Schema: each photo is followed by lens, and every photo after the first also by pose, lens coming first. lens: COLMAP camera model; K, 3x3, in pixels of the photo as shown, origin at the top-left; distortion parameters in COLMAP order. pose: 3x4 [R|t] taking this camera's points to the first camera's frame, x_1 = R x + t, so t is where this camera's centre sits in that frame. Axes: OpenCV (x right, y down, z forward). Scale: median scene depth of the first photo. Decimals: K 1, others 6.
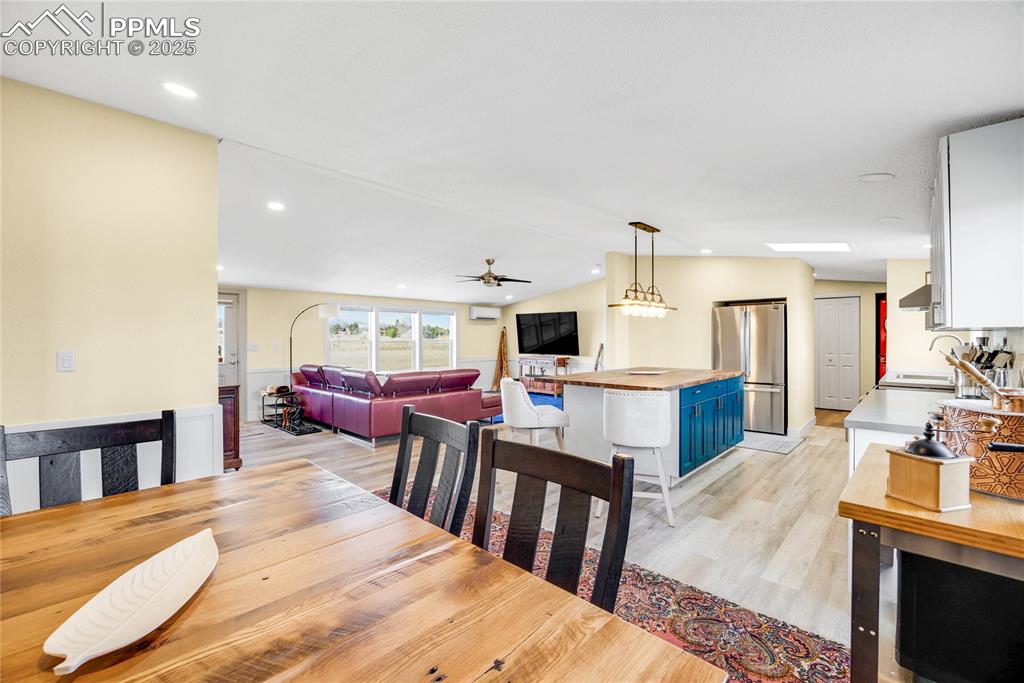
lens RADIAL K [[428.9, 0, 511.6], [0, 428.9, 340.5], [0, 0, 1]] dist [-0.002297, -0.000260]
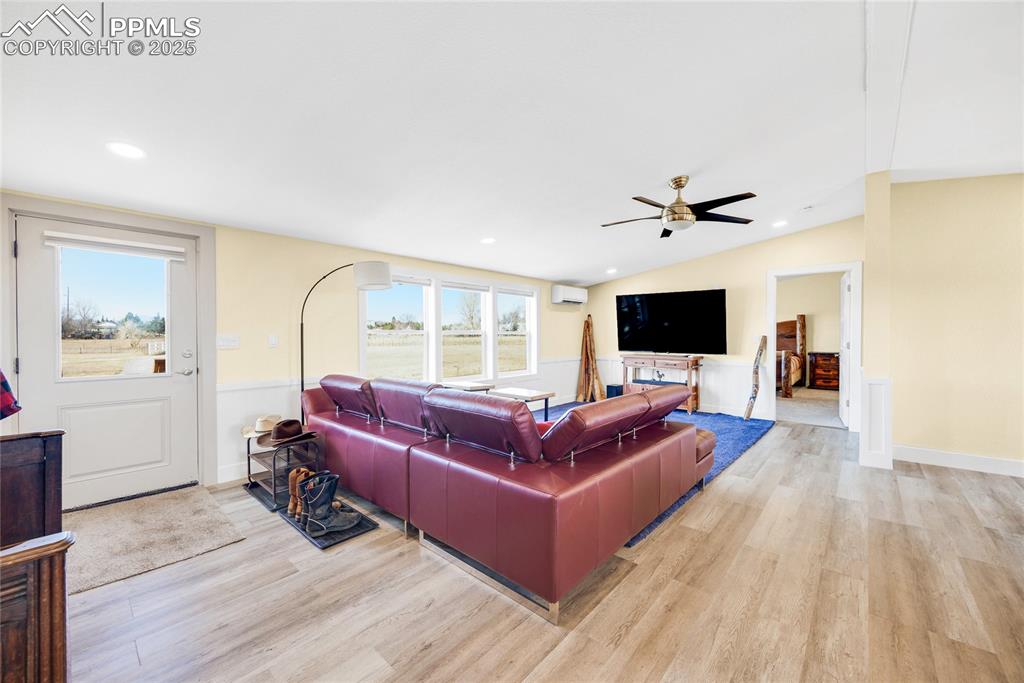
lens RADIAL K [[396.1, 0, 510.8], [0, 396.1, 336.5], [0, 0, 1]] dist [0.002881, 0.000147]
pose [[0.999562, -0.000521, 0.029606, -0.206392], [0.000530, 1.000000, -0.000313, 0.007426], [-0.029606, 0.000329, 0.999562, 0.380996]]
